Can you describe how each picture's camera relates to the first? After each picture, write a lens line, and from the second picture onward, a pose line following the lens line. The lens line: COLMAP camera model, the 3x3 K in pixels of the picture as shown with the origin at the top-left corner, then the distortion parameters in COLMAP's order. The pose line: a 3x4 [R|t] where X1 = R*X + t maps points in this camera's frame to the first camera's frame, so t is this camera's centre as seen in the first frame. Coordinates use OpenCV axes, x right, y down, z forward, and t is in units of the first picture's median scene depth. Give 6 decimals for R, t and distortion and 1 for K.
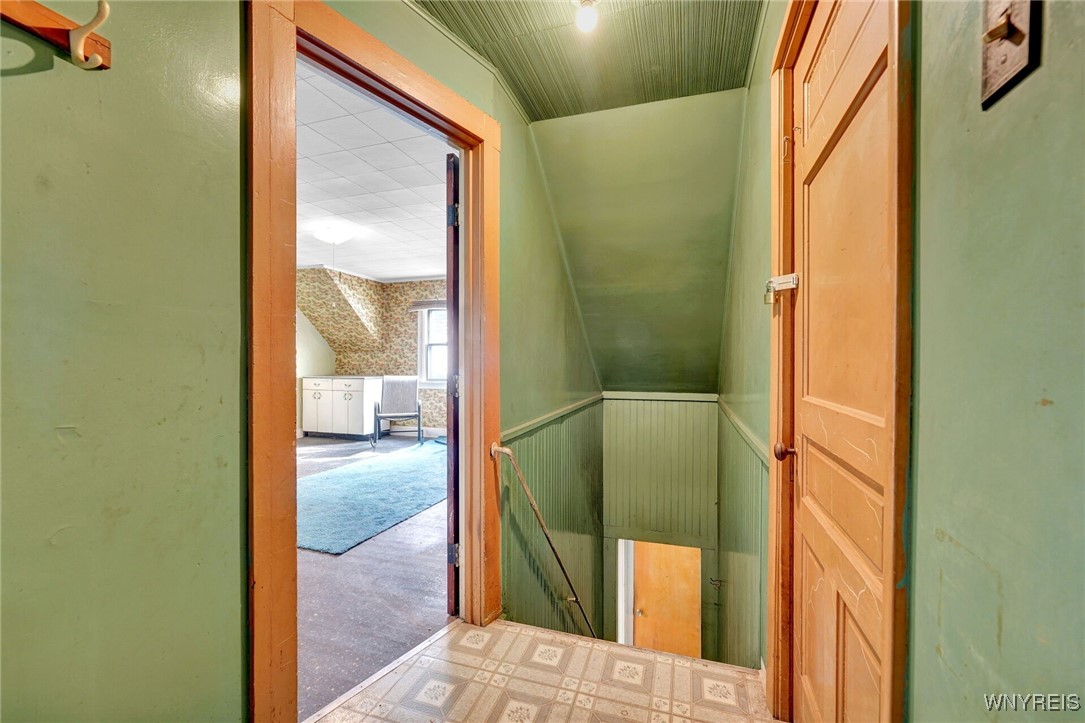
lens RADIAL K [[448.3, 0, 539.9], [0, 448.3, 366.1], [0, 0, 1]] dist [-0.001168, -0.000096]
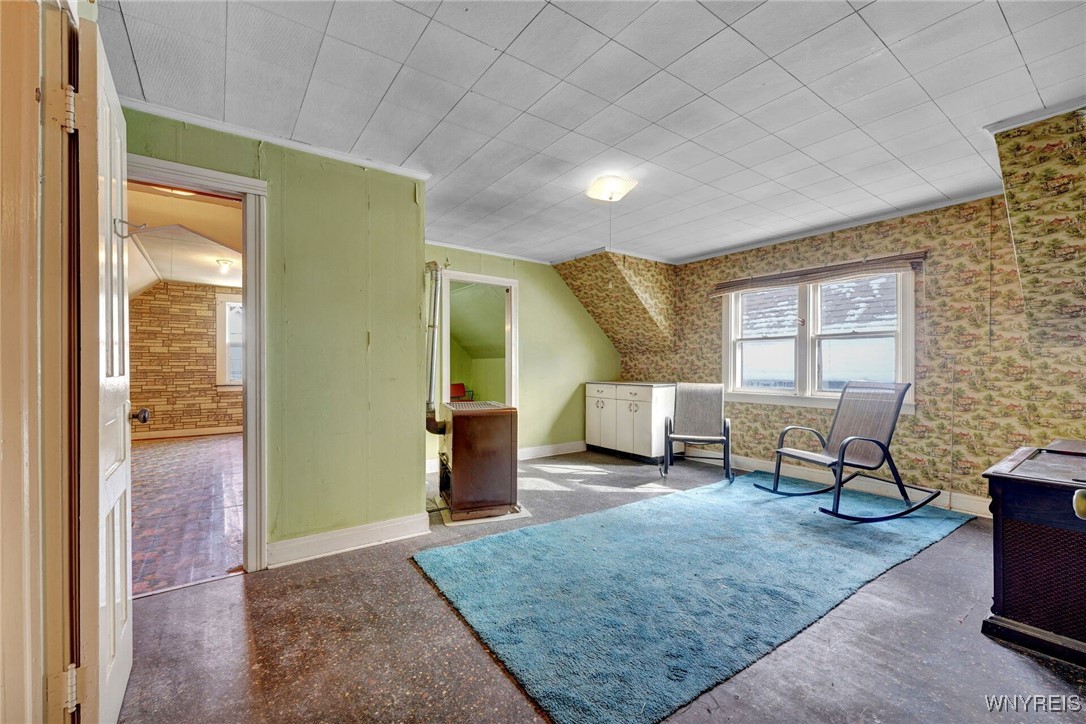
lens RADIAL K [[448.7, 0, 540.4], [0, 448.7, 366.6], [0, 0, 1]] dist [-0.001168, -0.000096]
pose [[0.811521, -0.000673, -0.584323, -0.086476], [-0.003064, 0.999981, -0.005408, -0.001579], [0.584315, 0.006179, 0.811503, 0.232348]]
